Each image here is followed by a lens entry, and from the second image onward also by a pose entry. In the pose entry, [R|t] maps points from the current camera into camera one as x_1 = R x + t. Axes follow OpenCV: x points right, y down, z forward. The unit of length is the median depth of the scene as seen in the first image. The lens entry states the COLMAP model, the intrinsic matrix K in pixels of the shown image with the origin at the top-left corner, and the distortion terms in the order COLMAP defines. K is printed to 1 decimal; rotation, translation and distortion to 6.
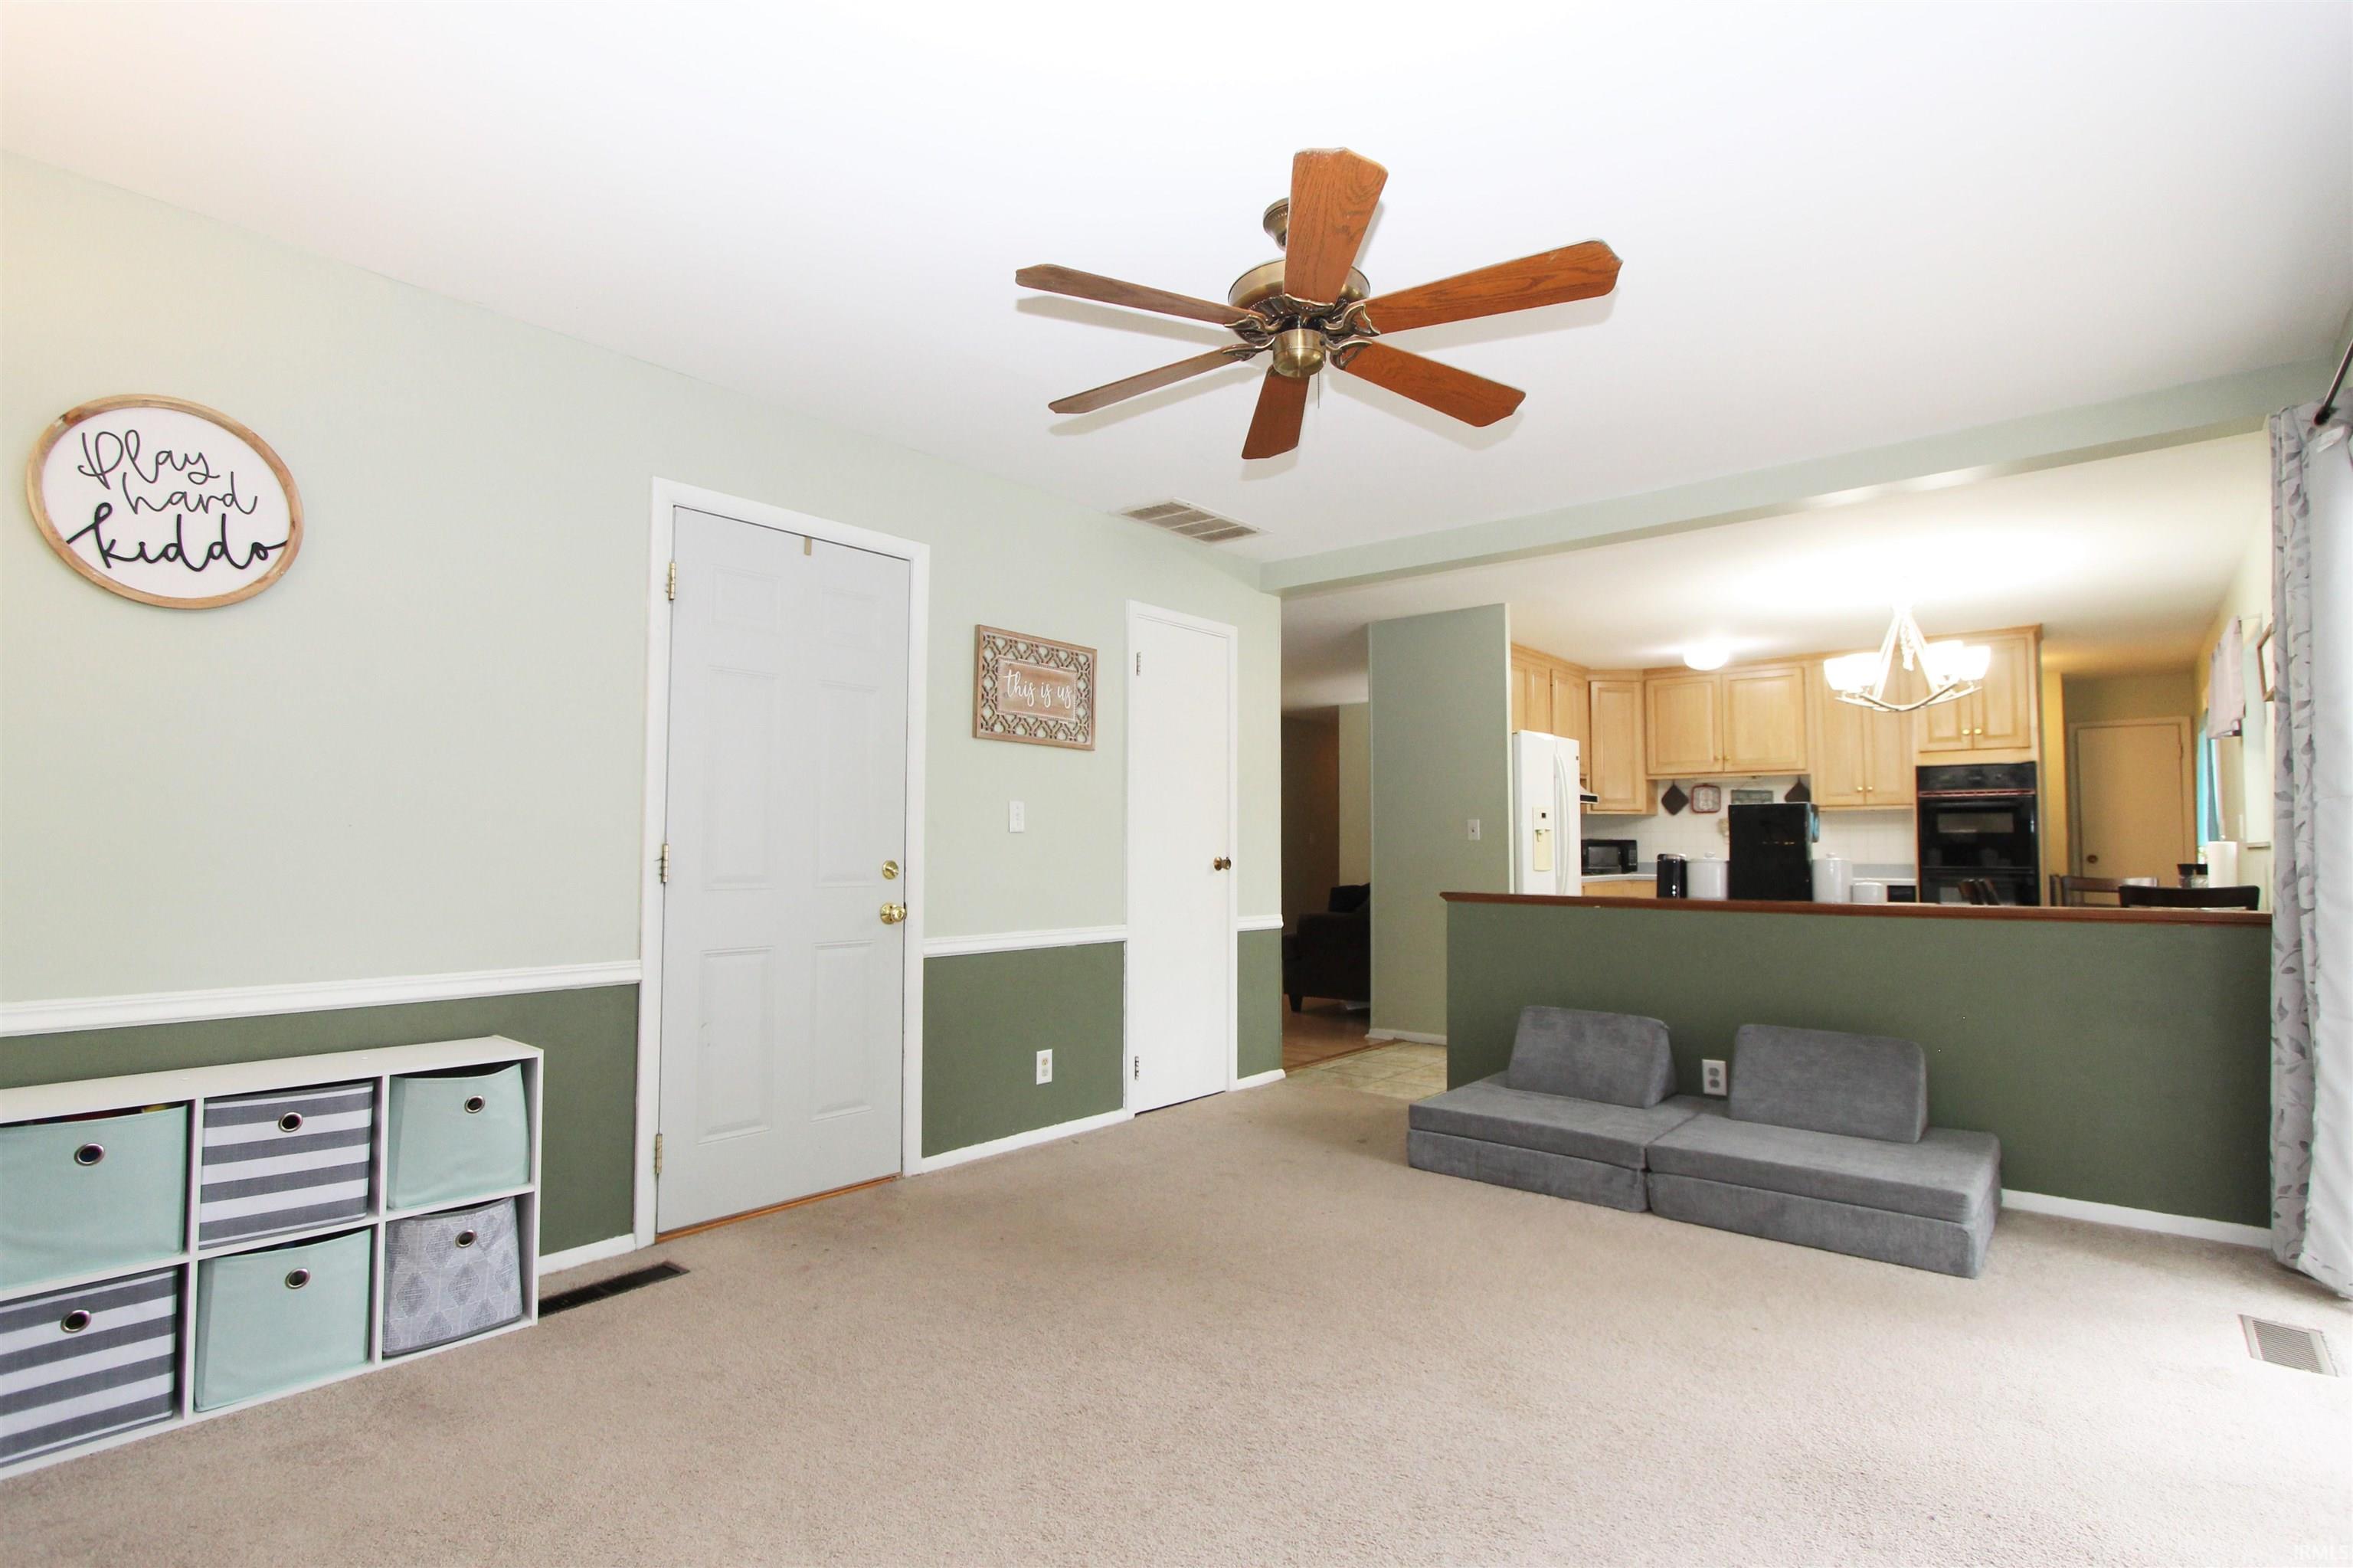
lens RADIAL K [[1132.1, 0, 1167.6], [0, 1132.1, 806.1], [0, 0, 1]] dist [0.000539, 0.000206]
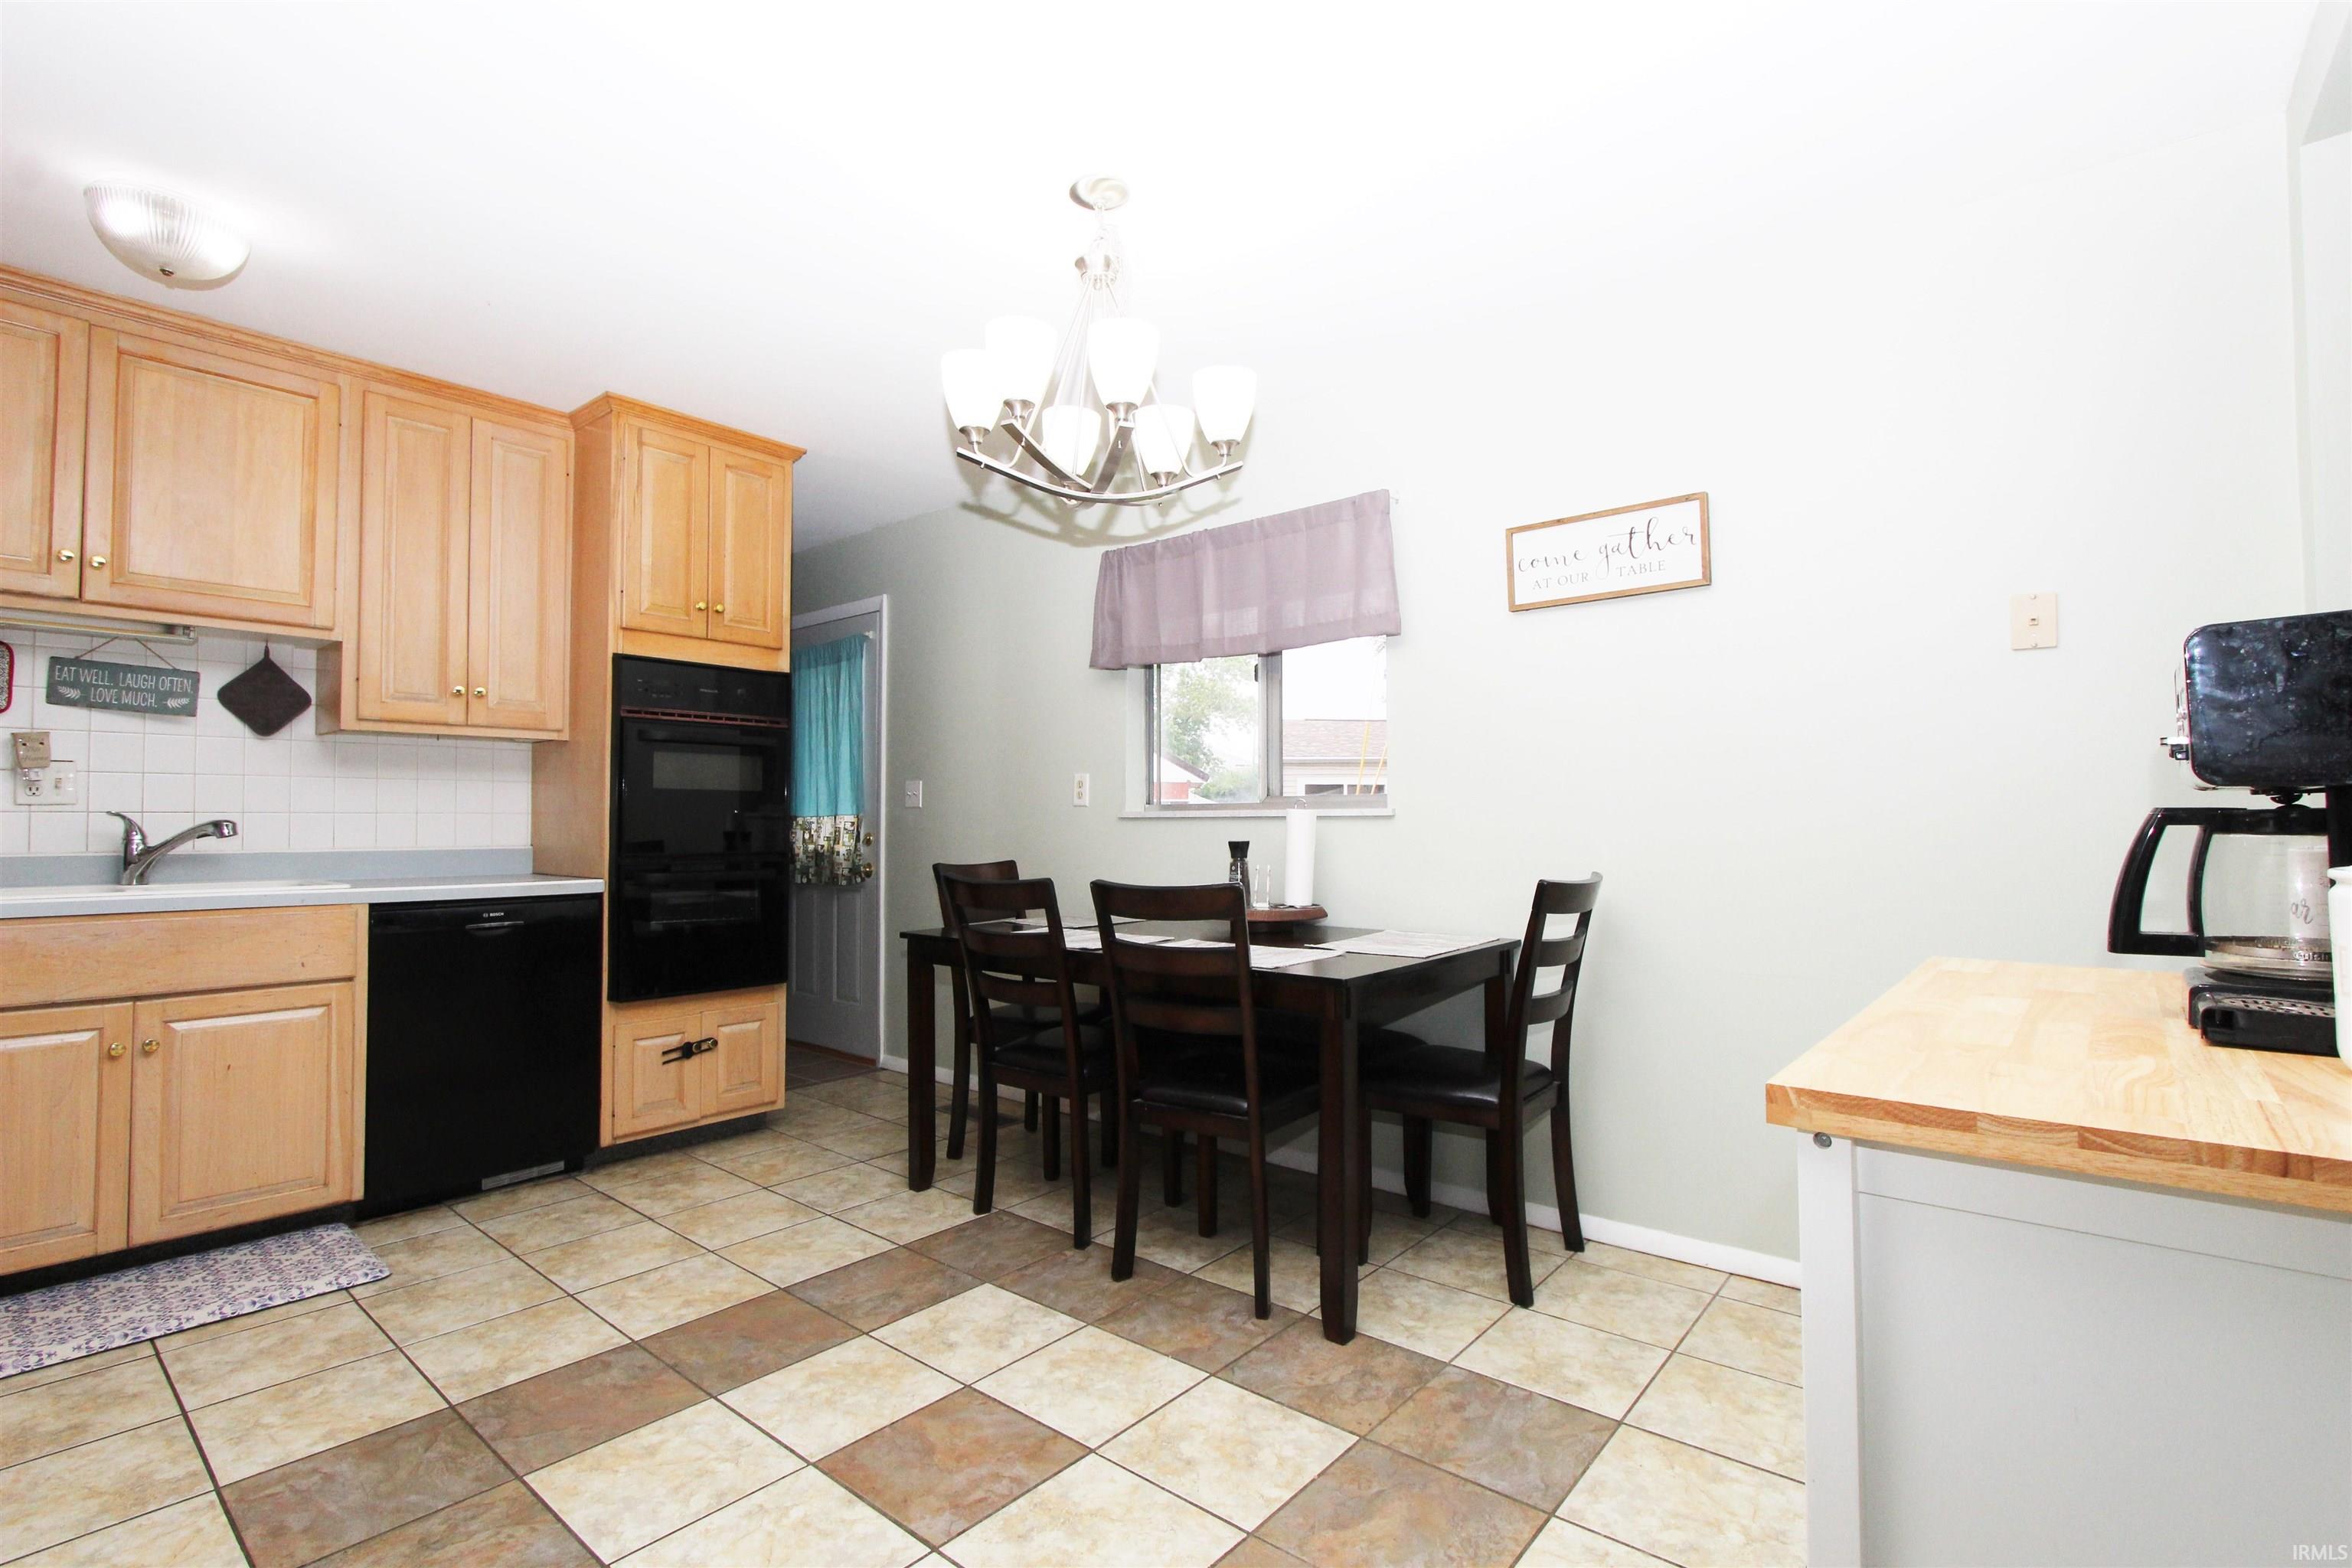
lens RADIAL K [[1082.4, 0, 1166.2], [0, 1082.4, 791.7], [0, 0, 1]] dist [-0.013504, 0.001178]
pose [[0.008297, 0.027108, 0.999598, 0.245606], [-0.038037, 0.998918, -0.026774, 0.037718], [-0.999242, -0.037799, 0.009319, 0.979795]]
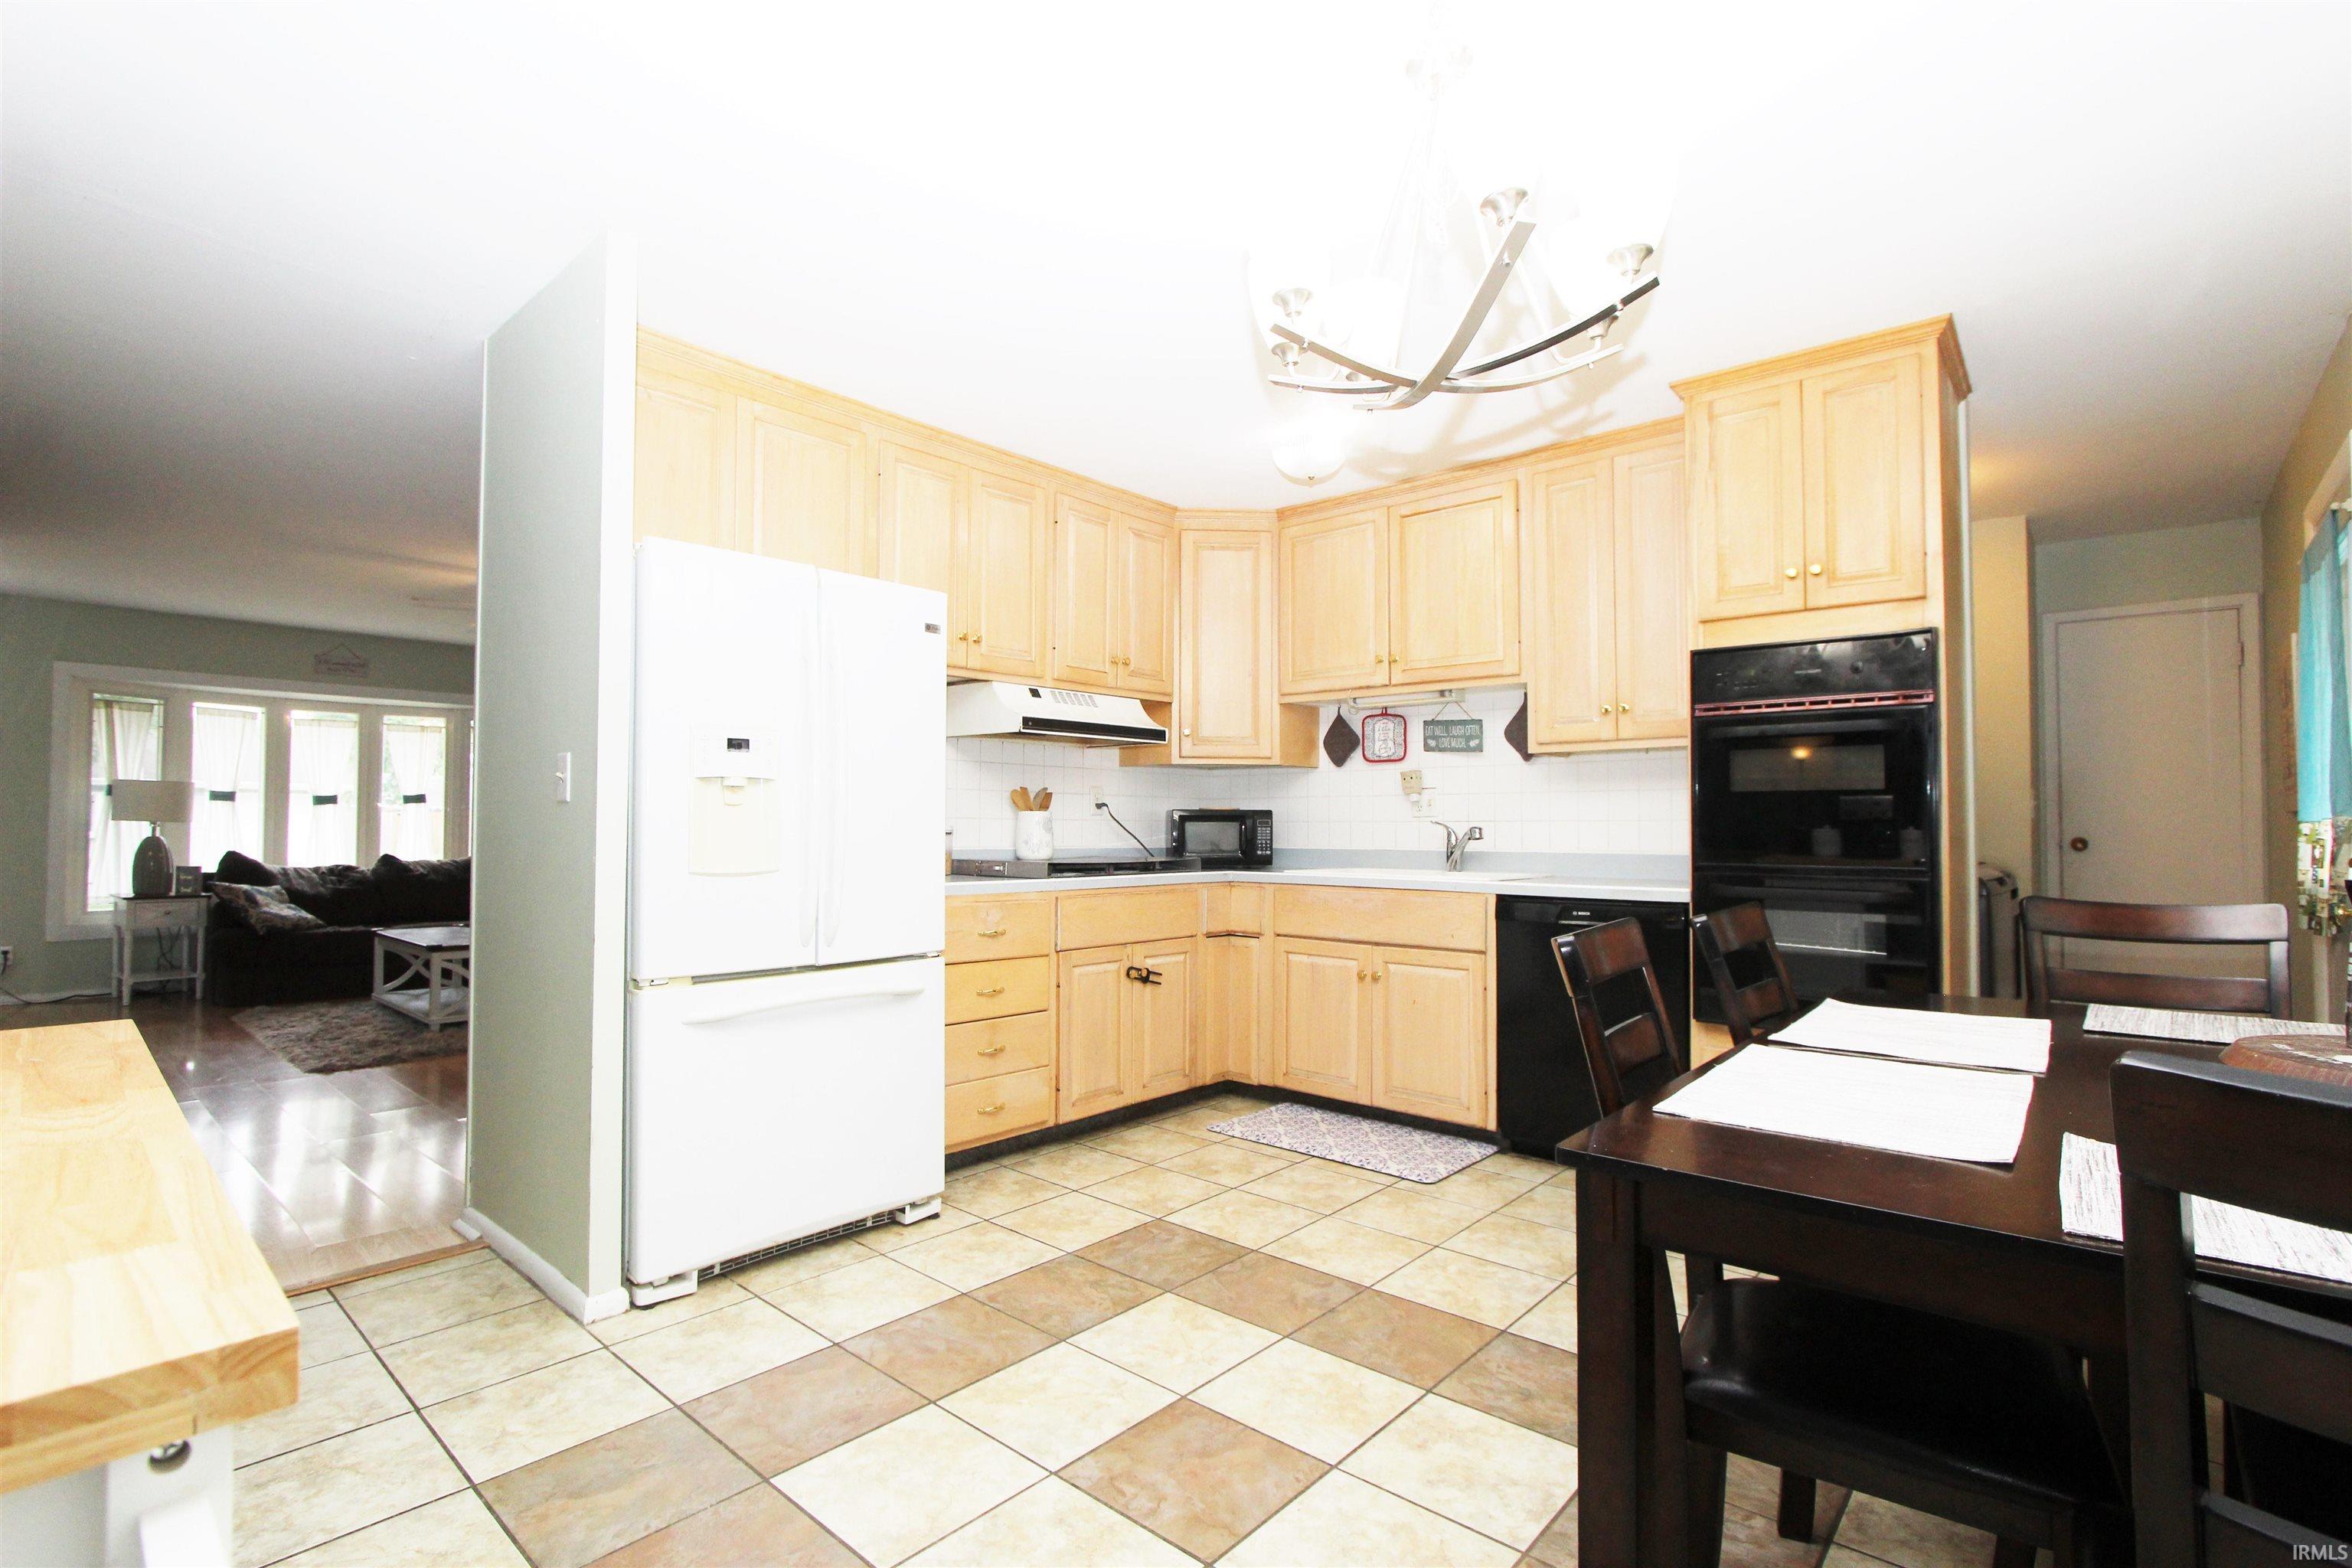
lens RADIAL K [[1081.9, 0, 1158.6], [0, 1081.9, 796.8], [0, 0, 1]] dist [-0.015649, 0.000419]
pose [[0.999289, 0.001883, -0.037666, 0.594103], [-0.001504, 0.999948, 0.010074, 0.027819], [0.037683, -0.010011, 0.999240, 0.706931]]
